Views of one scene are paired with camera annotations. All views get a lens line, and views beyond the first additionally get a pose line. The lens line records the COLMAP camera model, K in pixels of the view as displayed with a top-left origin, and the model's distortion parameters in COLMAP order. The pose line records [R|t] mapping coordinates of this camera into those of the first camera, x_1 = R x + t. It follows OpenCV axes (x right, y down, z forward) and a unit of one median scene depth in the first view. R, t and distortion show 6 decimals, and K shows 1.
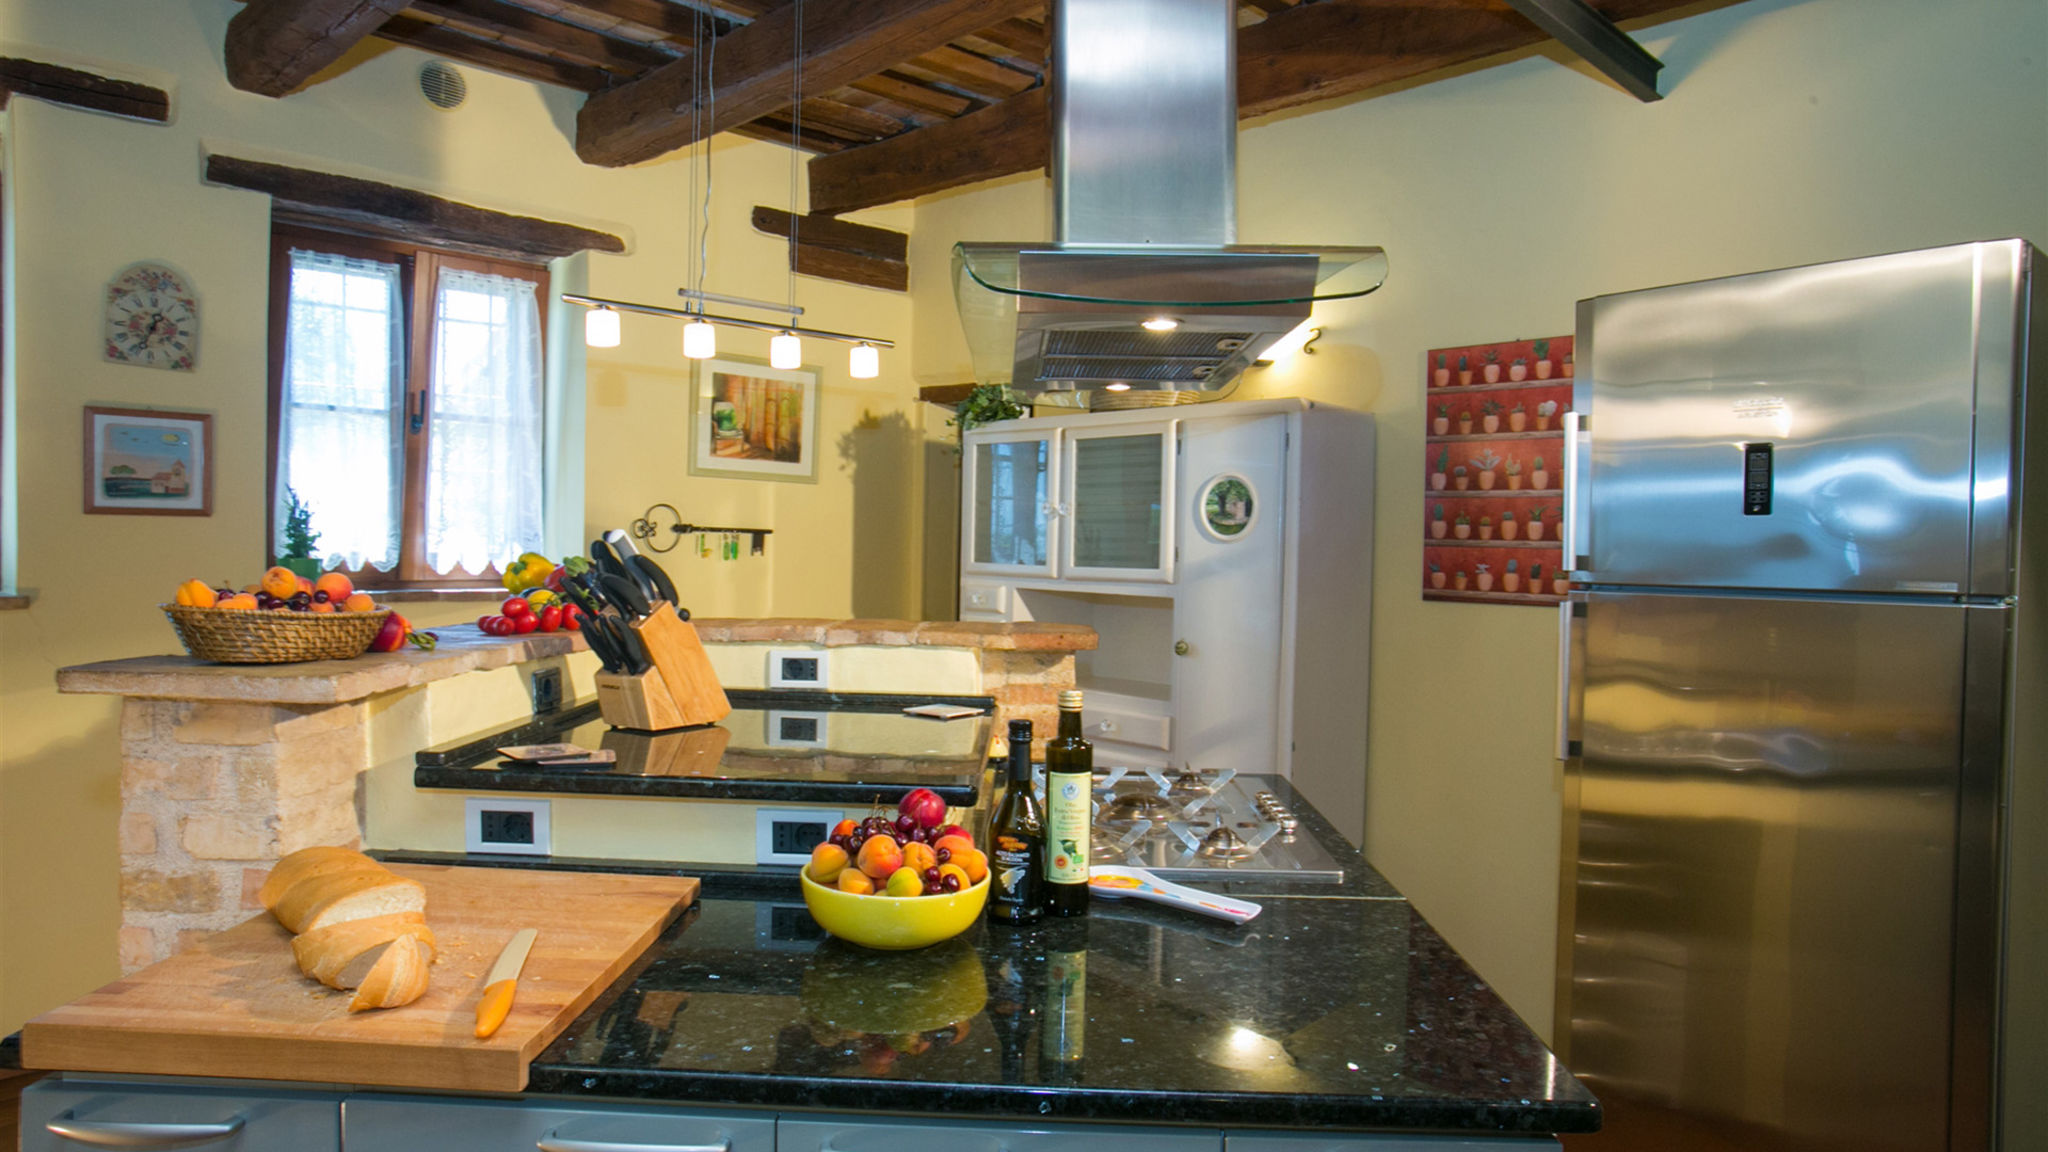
lens RADIAL K [[1196.2, 0, 1021.4], [0, 1196.2, 567.1], [0, 0, 1]] dist [-0.048778, 0.044159]
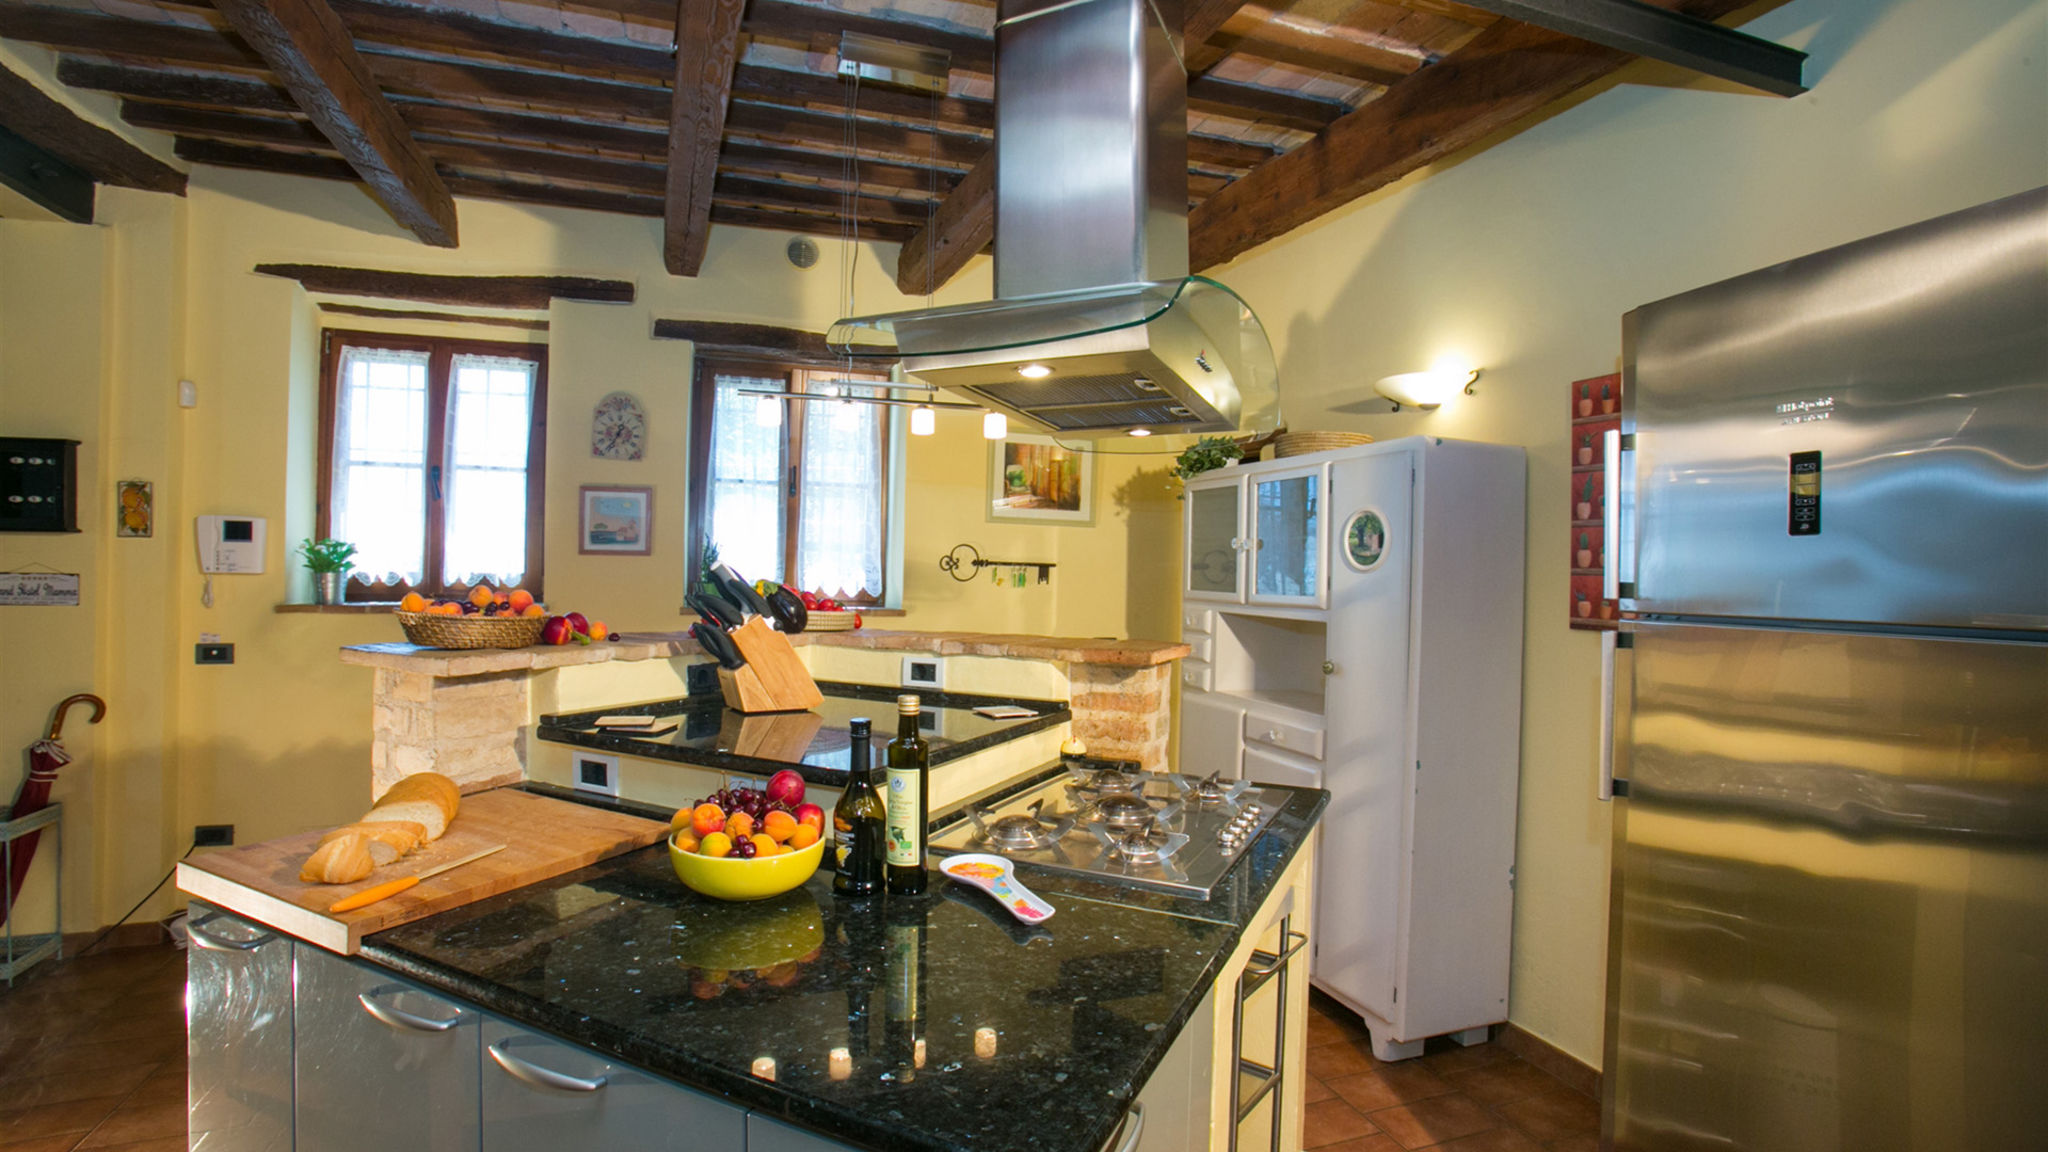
lens RADIAL K [[941.8, 0, 1006.1], [0, 941.8, 569.4], [0, 0, 1]] dist [-0.077976, 0.036923]
pose [[0.915083, -0.002522, -0.403258, 0.217345], [-0.008861, 0.999613, -0.026358, 0.002224], [0.403168, 0.027693, 0.914707, 0.094726]]
